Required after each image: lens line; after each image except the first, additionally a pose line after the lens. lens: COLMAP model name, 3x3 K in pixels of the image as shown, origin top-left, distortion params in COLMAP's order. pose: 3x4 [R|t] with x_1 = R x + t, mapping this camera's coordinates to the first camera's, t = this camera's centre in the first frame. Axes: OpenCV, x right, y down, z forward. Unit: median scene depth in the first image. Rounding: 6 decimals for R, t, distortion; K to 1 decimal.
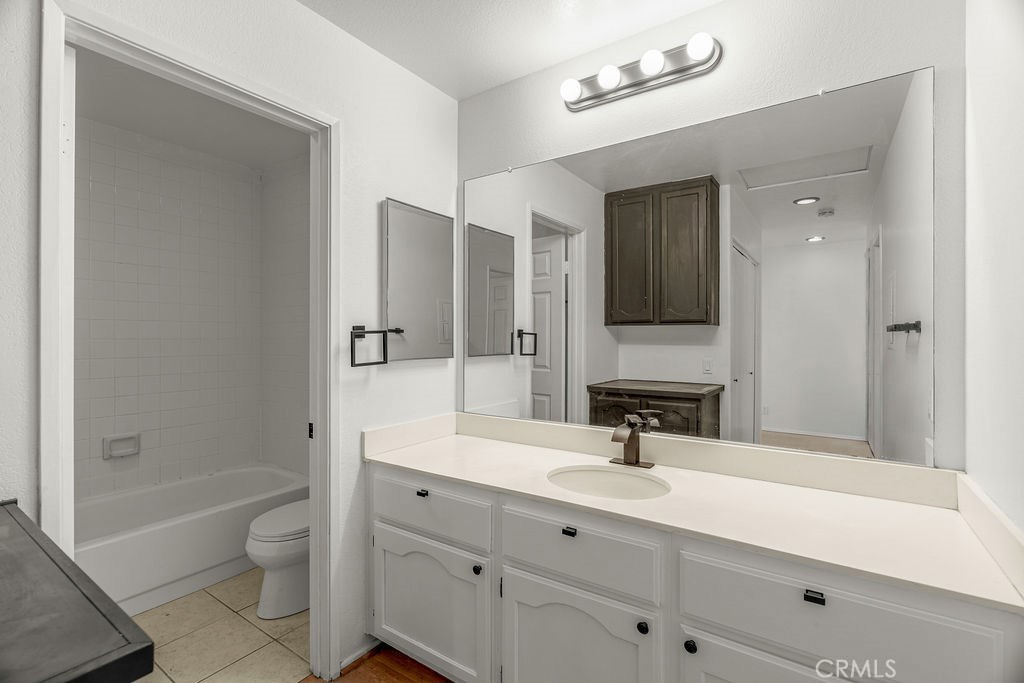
lens RADIAL K [[461.9, 0, 509.8], [0, 461.9, 337.0], [0, 0, 1]] dist [-0.005354, -0.000100]
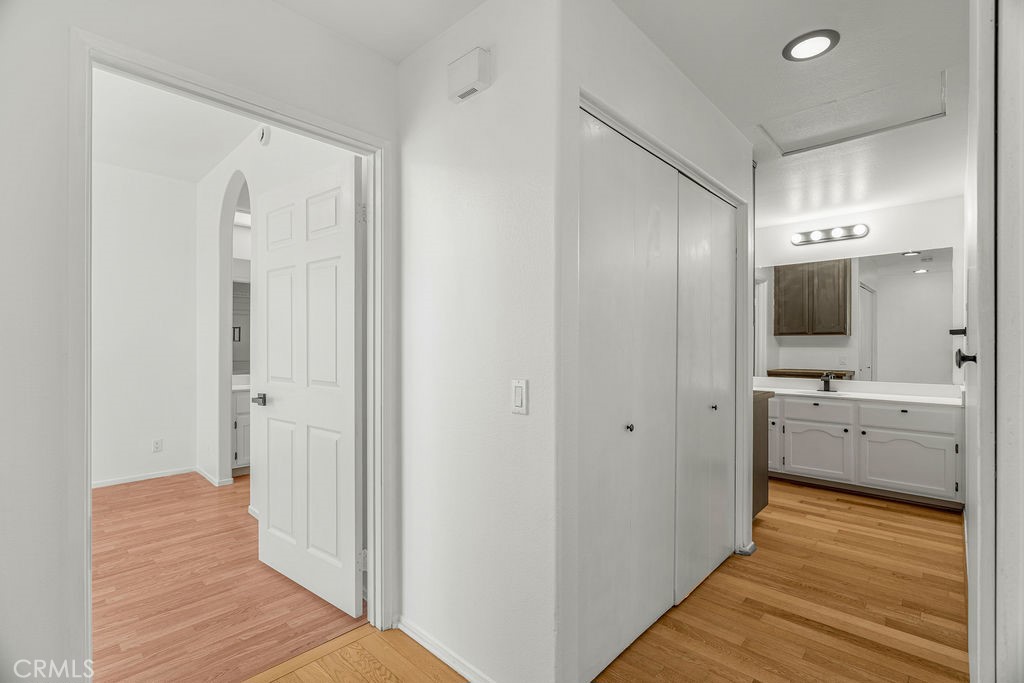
lens RADIAL K [[459.4, 0, 511.7], [0, 459.4, 345.8], [0, 0, 1]] dist [-0.004700, -0.000432]
pose [[0.987196, 0.001986, -0.159500, -0.499513], [-0.002118, 0.999998, -0.000658, 0.016189], [0.159498, 0.000988, 0.987198, -0.838442]]
